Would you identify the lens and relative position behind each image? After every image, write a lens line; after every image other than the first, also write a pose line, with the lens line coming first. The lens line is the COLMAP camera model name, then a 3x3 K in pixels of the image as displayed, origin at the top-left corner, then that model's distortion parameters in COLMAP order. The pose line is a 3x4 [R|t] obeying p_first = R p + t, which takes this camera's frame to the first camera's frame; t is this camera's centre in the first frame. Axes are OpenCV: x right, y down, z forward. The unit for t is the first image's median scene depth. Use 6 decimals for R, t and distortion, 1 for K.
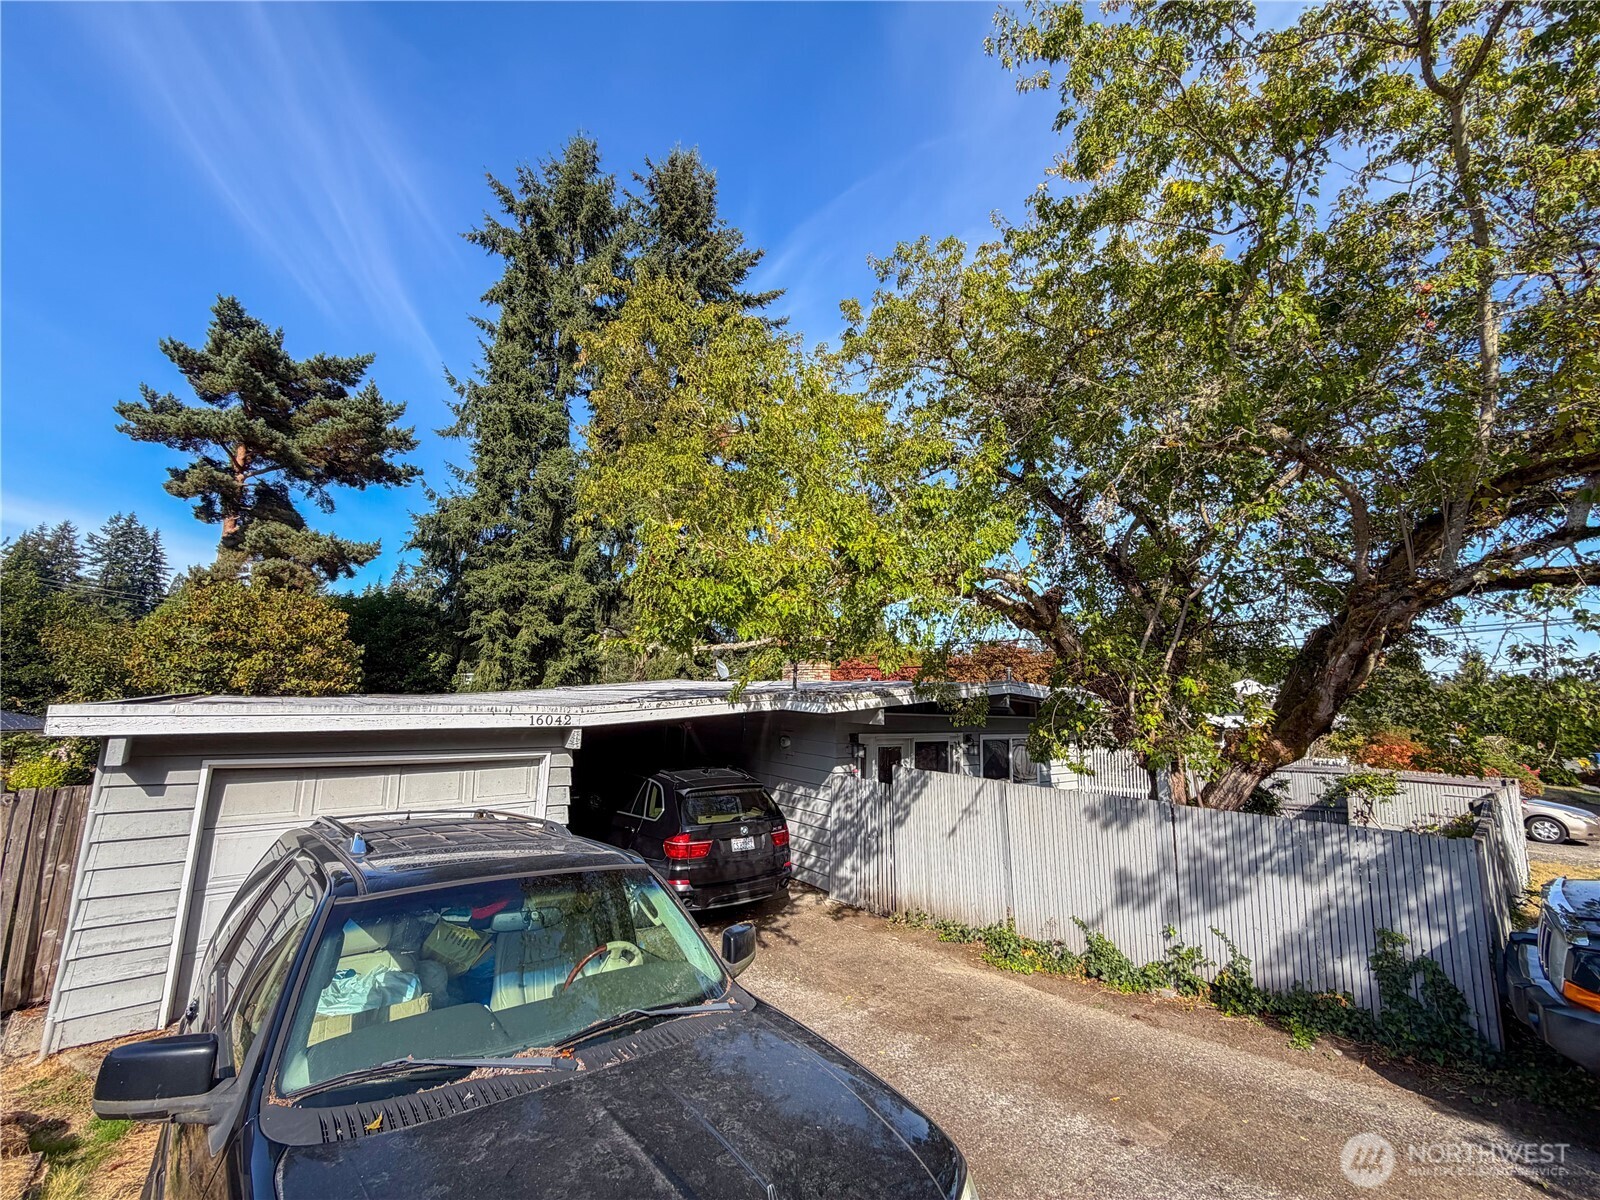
lens RADIAL K [[683.9, 0, 803.6], [0, 683.9, 598.7], [0, 0, 1]] dist [0.000443, -0.000185]
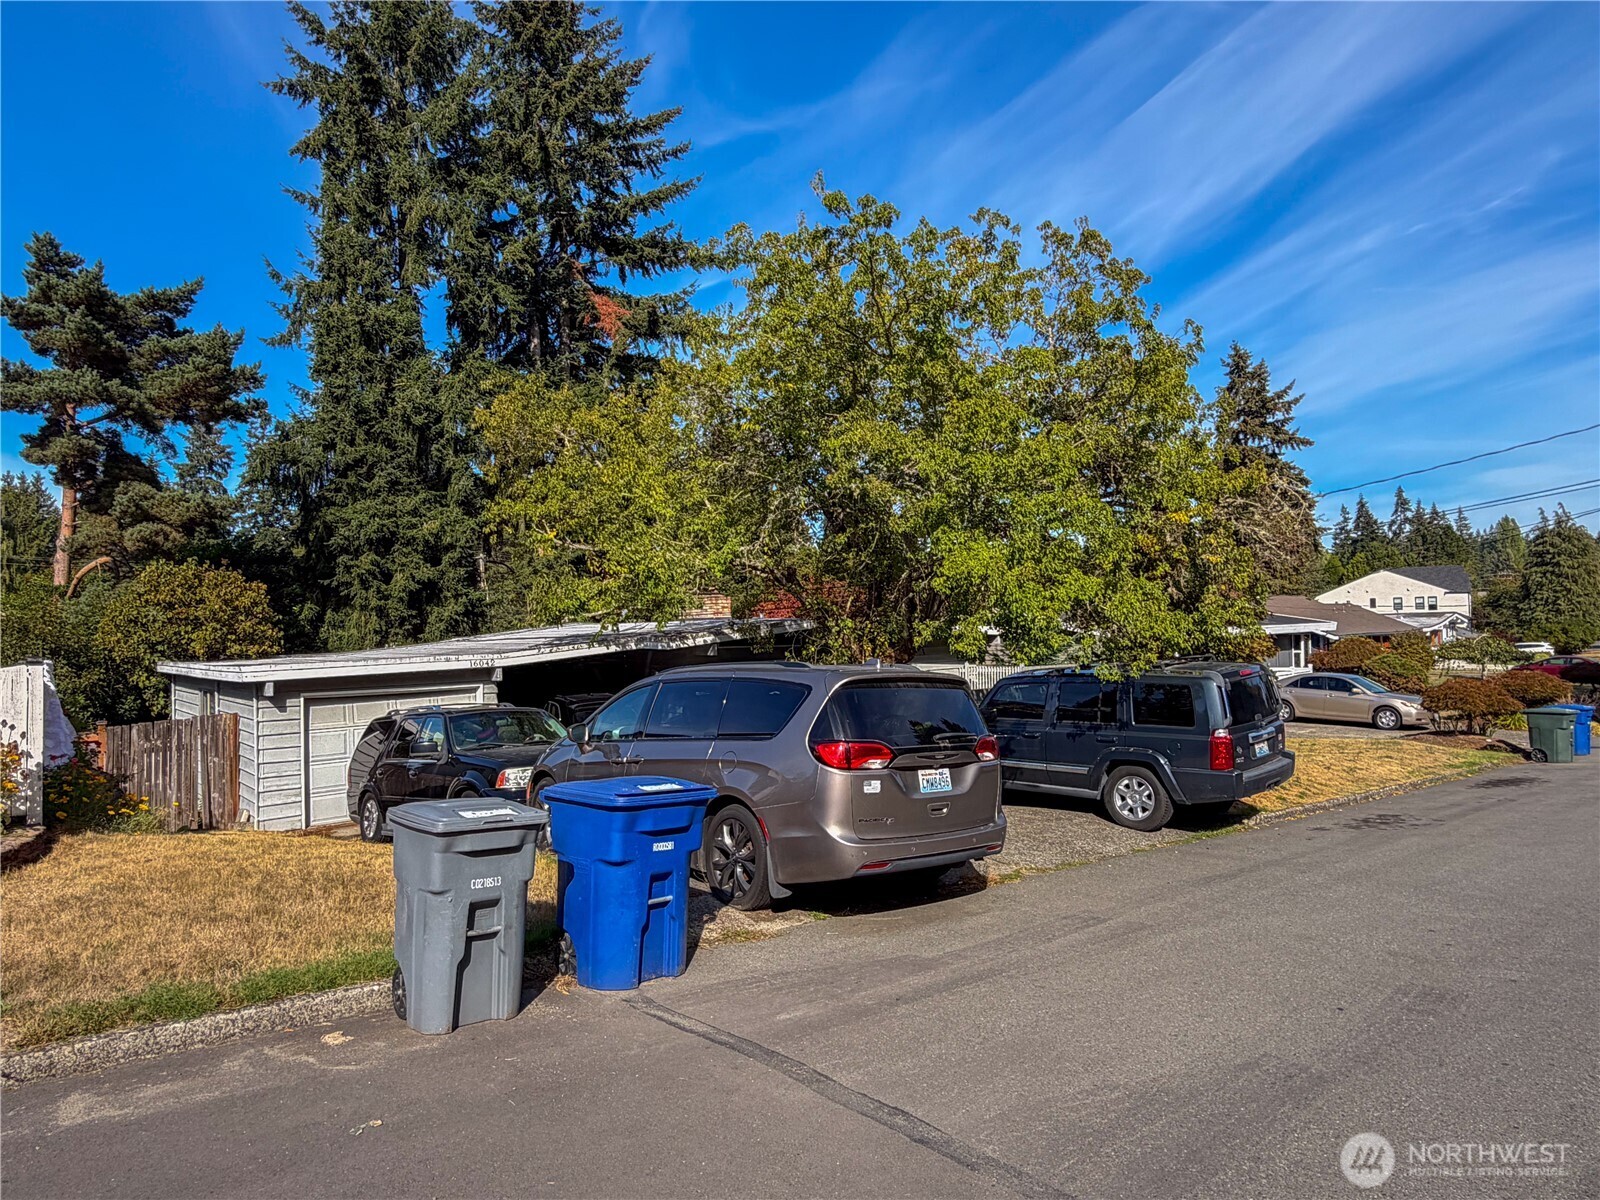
lens RADIAL K [[976.0, 0, 799.1], [0, 976.0, 603.6], [0, 0, 1]] dist [0.008666, 0.002761]
pose [[0.998057, -0.053273, 0.032302, 0.068745], [0.048998, 0.991425, 0.121144, -0.045583], [-0.038479, -0.119326, 0.992109, -0.289629]]
